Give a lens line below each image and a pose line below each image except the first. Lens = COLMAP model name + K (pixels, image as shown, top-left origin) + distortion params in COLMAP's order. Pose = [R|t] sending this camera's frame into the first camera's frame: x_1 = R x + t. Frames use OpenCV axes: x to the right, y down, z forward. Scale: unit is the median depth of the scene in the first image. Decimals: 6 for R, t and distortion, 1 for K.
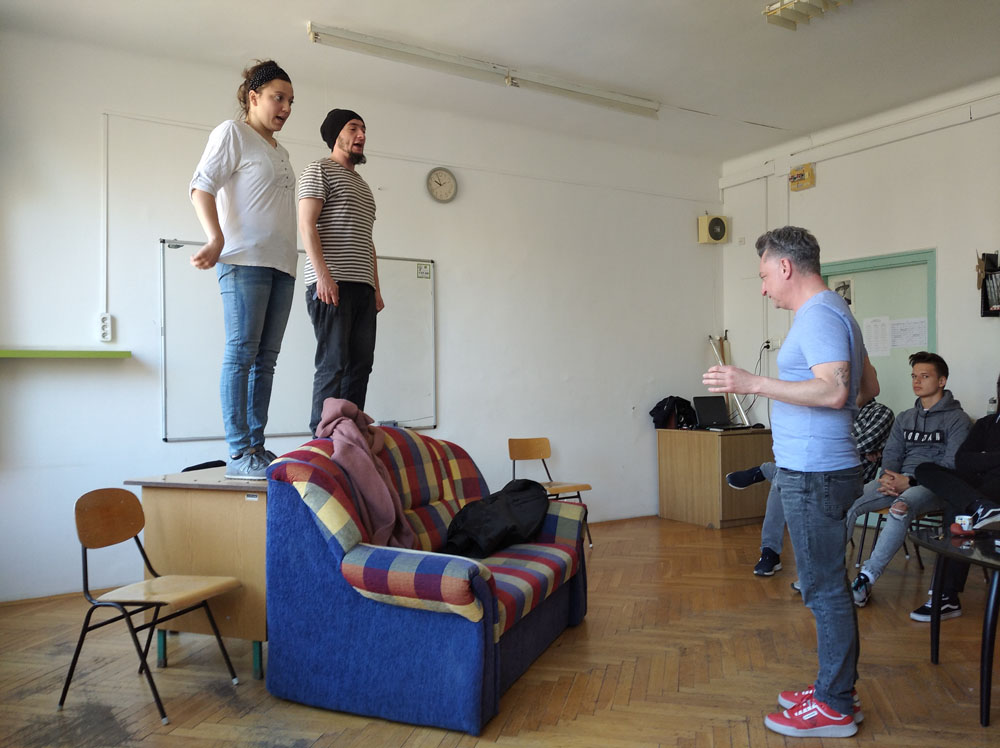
lens RADIAL K [[818.6, 0, 498.7], [0, 818.6, 375.2], [0, 0, 1]] dist [0.075003, -0.108744]
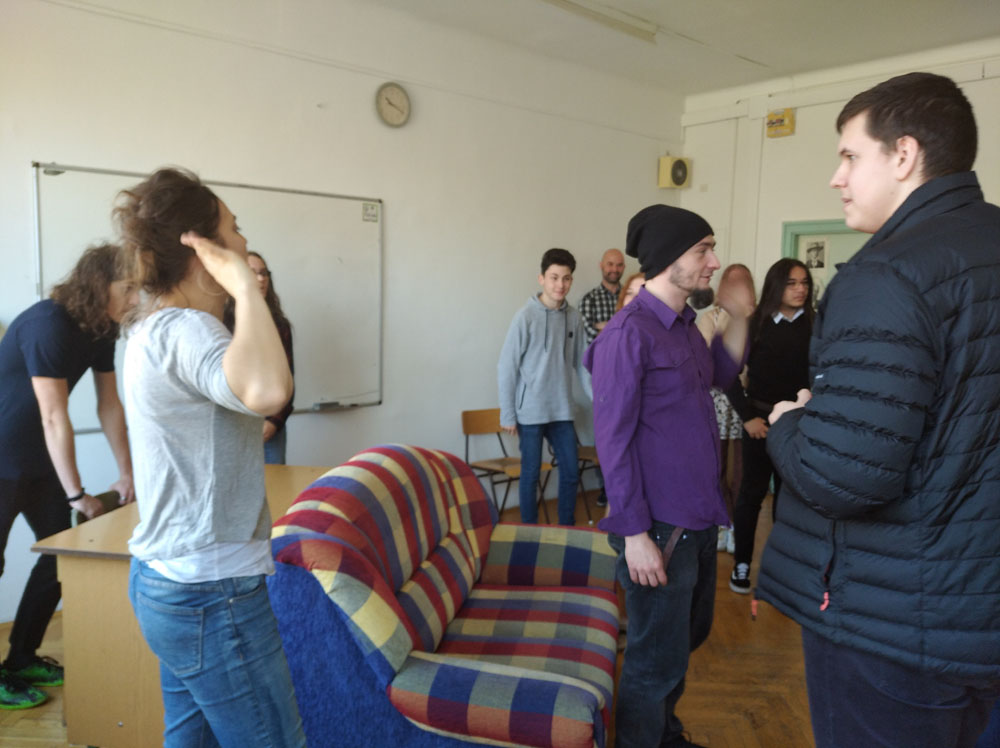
lens RADIAL K [[818.6, 0, 496.3], [0, 818.6, 375.5], [0, 0, 1]] dist [0.075003, -0.108744]
pose [[0.981815, 0.012400, 0.189436, -0.201622], [-0.033712, 0.993393, 0.109700, -0.100681], [-0.186824, -0.114091, 0.975746, 0.268605]]
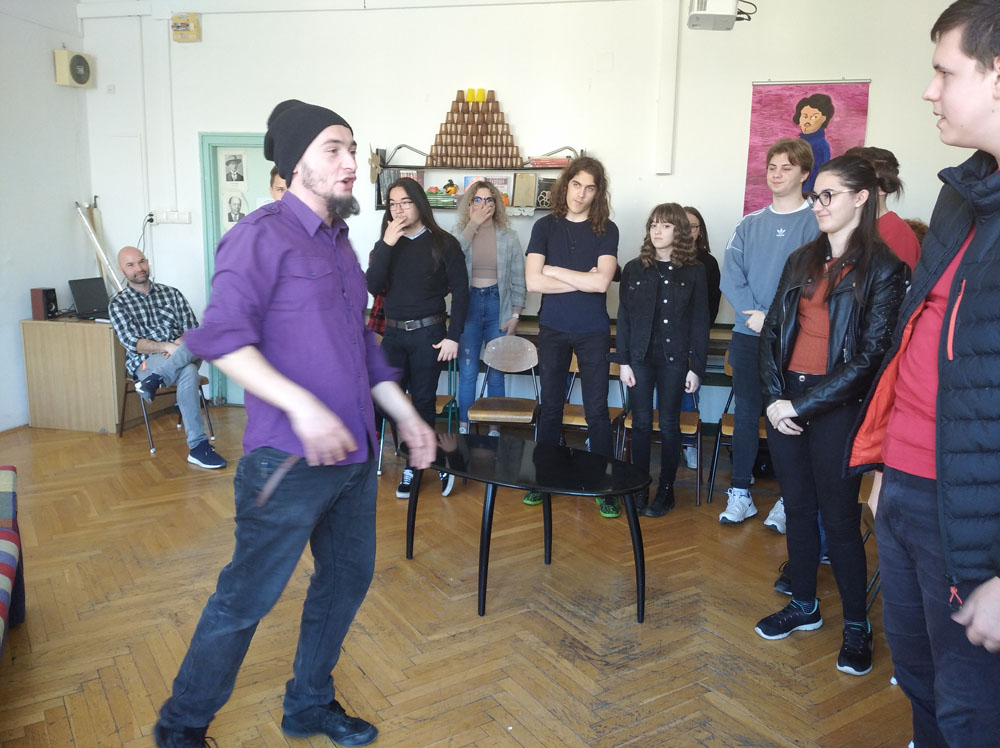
lens RADIAL K [[818.6, 0, 498.5], [0, 818.6, 368.4], [0, 0, 1]] dist [0.075003, -0.108744]
pose [[0.684254, -0.100439, 0.722294, -0.149427], [-0.037912, 0.984231, 0.172778, -0.088886], [-0.728258, -0.145607, 0.669656, 0.214806]]
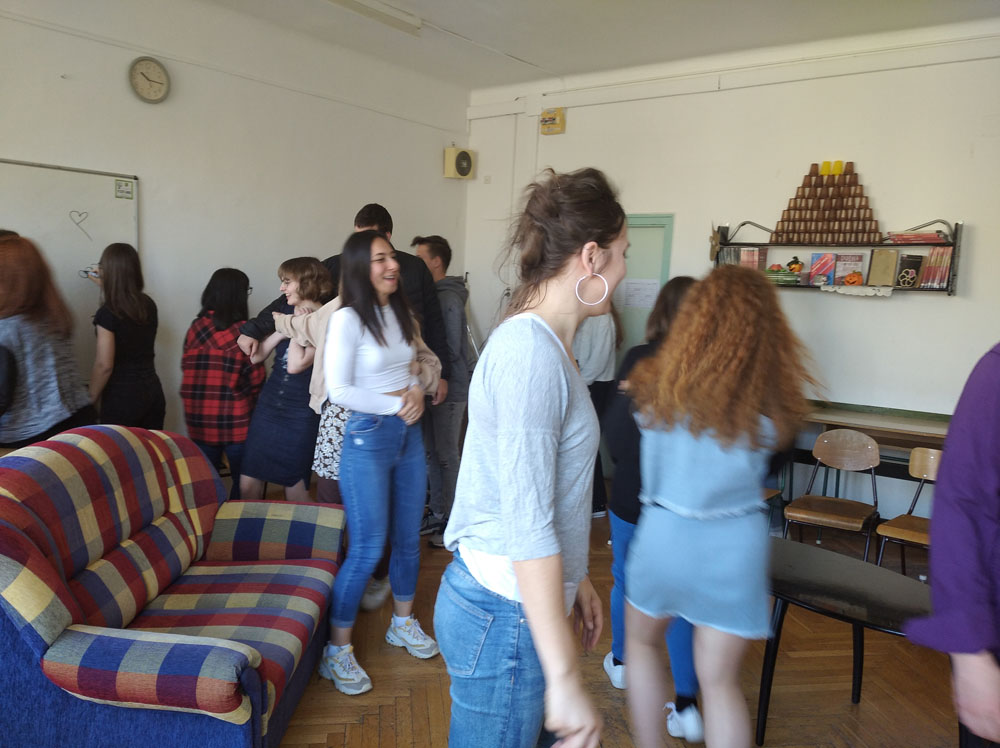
lens RADIAL K [[818.6, 0, 500.8], [0, 818.6, 370.4], [0, 0, 1]] dist [0.075003, -0.108744]
pose [[0.931386, 0.008754, 0.363927, -0.070028], [-0.054019, 0.991966, 0.114388, -0.108319], [-0.360002, -0.126198, 0.924377, 0.181054]]
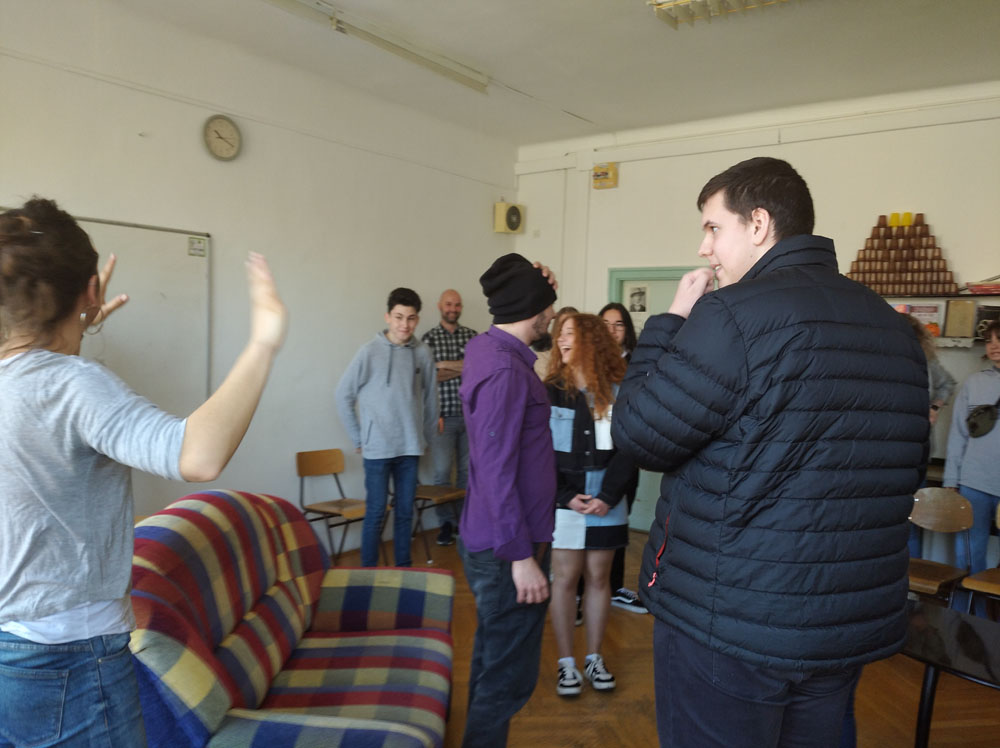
lens RADIAL K [[818.6, 0, 497.8], [0, 818.6, 376.0], [0, 0, 1]] dist [0.075003, -0.108744]
pose [[0.928579, 0.020803, 0.370552, -0.190230], [-0.044952, 0.997381, 0.056652, -0.103356], [-0.368403, -0.069263, 0.927083, 0.261761]]
